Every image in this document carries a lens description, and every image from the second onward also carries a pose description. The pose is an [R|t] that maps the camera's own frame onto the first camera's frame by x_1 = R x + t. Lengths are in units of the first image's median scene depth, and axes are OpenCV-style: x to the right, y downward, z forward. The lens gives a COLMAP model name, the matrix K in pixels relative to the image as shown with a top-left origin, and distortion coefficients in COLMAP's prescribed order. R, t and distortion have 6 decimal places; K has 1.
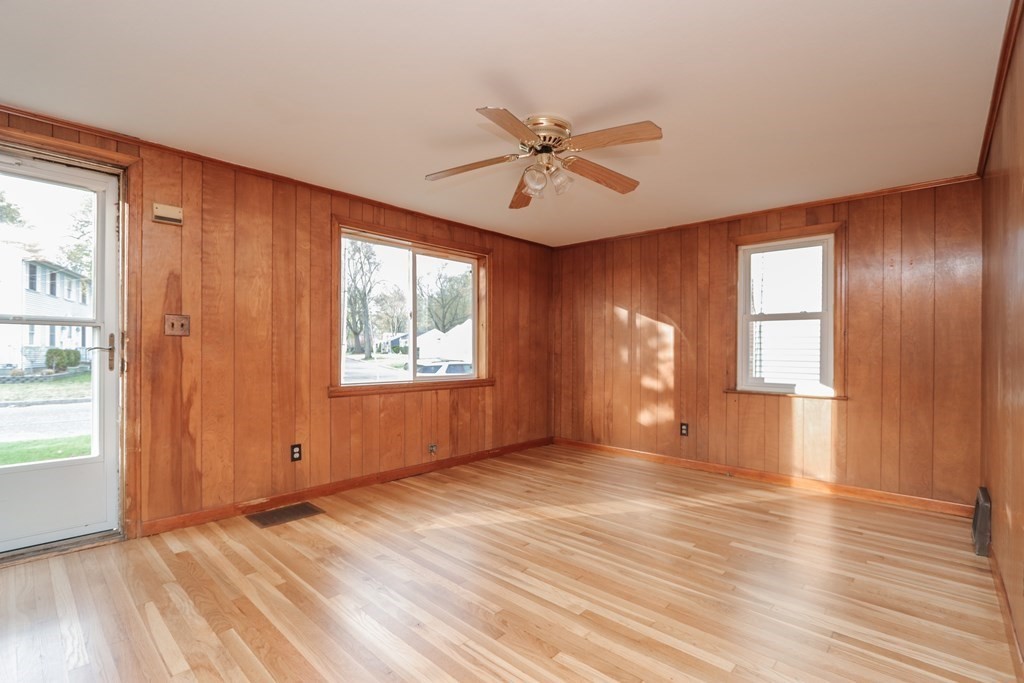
lens RADIAL K [[467.6, 0, 511.1], [0, 467.6, 351.5], [0, 0, 1]] dist [-0.017468, 0.001252]
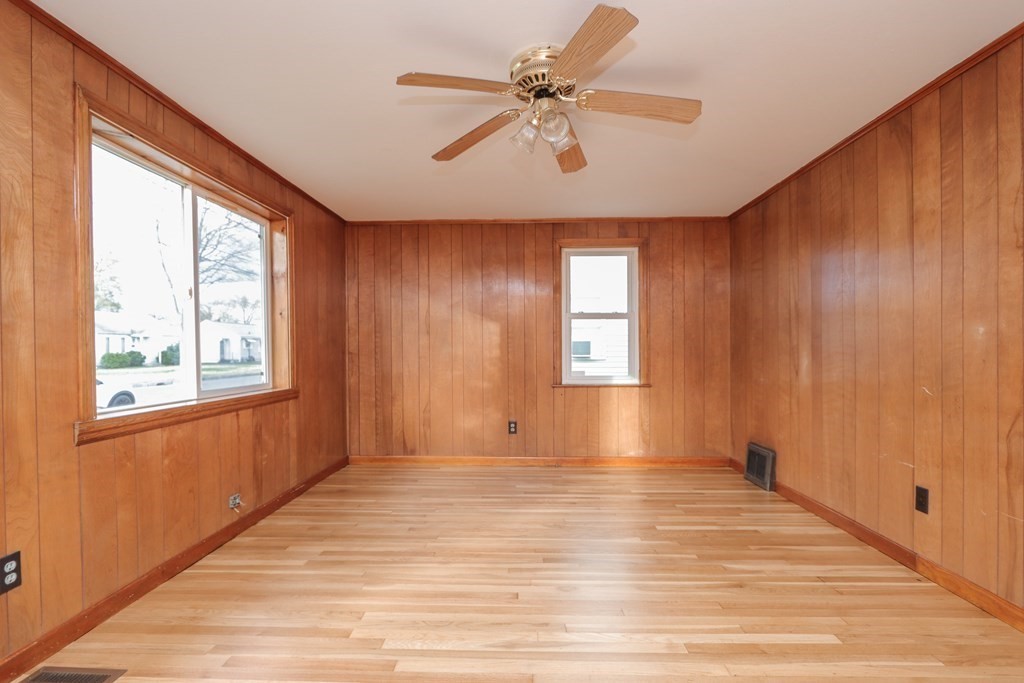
lens RADIAL K [[475.6, 0, 509.2], [0, 475.6, 352.5], [0, 0, 1]] dist [-0.018080, 0.001518]
pose [[0.757901, -0.015121, 0.652195, -0.352580], [0.012361, 0.999885, 0.008818, 0.000309], [-0.652253, 0.001379, 0.758000, 0.296291]]
